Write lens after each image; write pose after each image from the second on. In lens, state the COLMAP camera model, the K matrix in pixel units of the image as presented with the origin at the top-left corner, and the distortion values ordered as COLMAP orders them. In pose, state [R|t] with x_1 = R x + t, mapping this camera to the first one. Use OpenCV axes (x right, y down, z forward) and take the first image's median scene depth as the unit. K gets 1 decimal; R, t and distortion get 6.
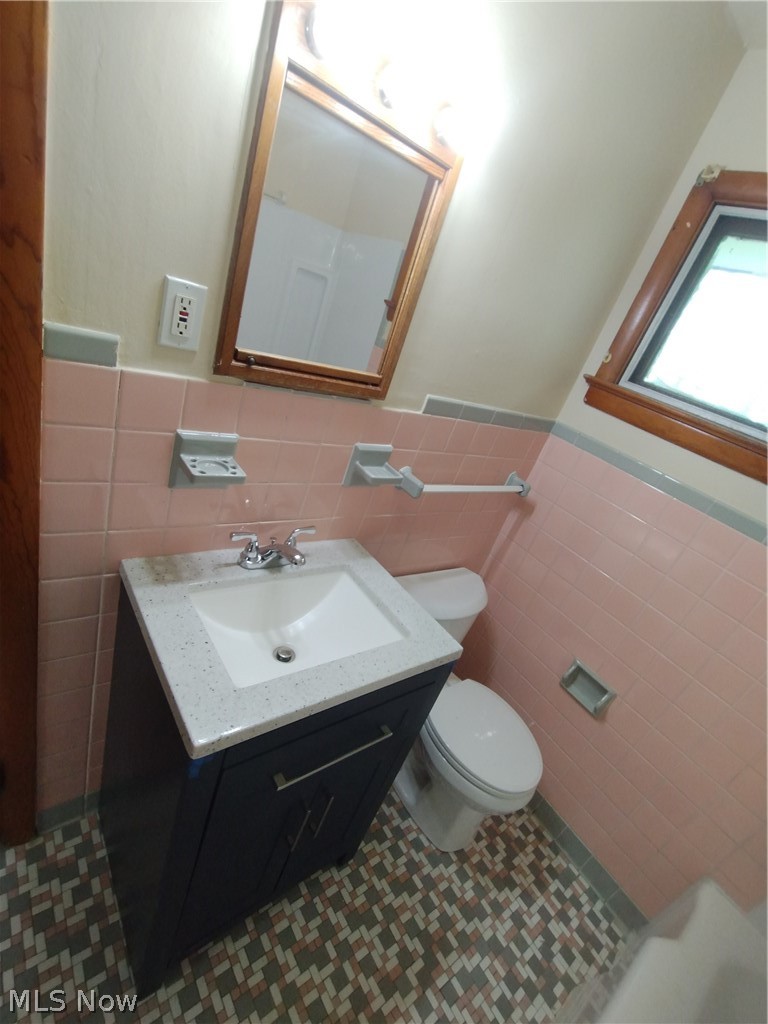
lens RADIAL K [[462.6, 0, 384.9], [0, 462.6, 511.1], [0, 0, 1]] dist [-0.012935, 0.004413]
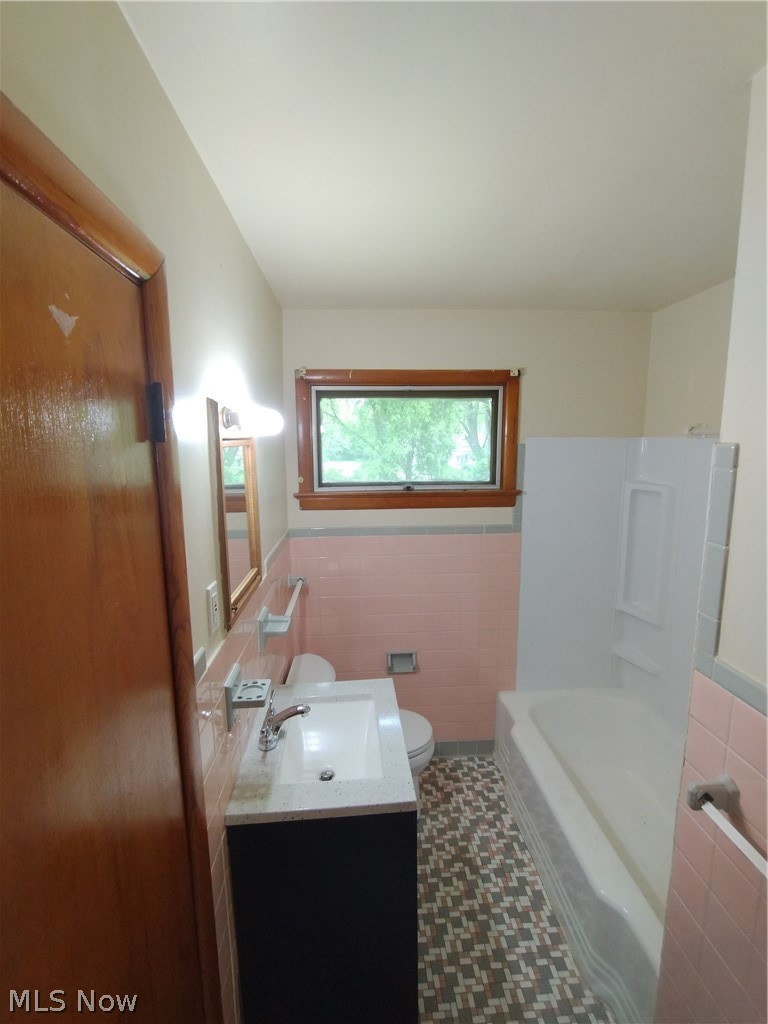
lens RADIAL K [[462.6, 0, 384.9], [0, 462.6, 511.1], [0, 0, 1]] dist [-0.012935, 0.004413]
pose [[0.516229, -0.441094, 0.734128, -0.567951], [0.529383, 0.838154, 0.131341, -0.309204], [-0.673246, 0.320833, 0.666187, -0.189762]]
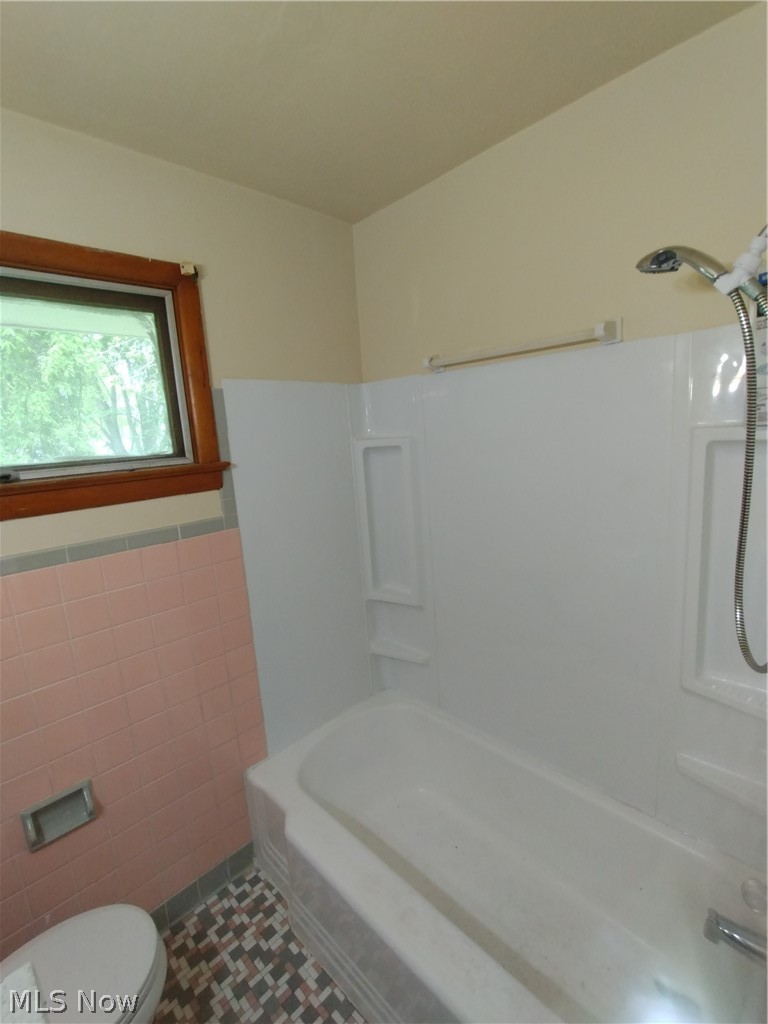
lens RADIAL K [[462.6, 0, 384.9], [0, 462.6, 511.1], [0, 0, 1]] dist [-0.012935, 0.004413]
pose [[-0.146278, -0.473940, 0.868322, -0.102310], [0.449581, 0.750030, 0.485111, -0.166003], [-0.881181, 0.461342, 0.103361, 0.183130]]
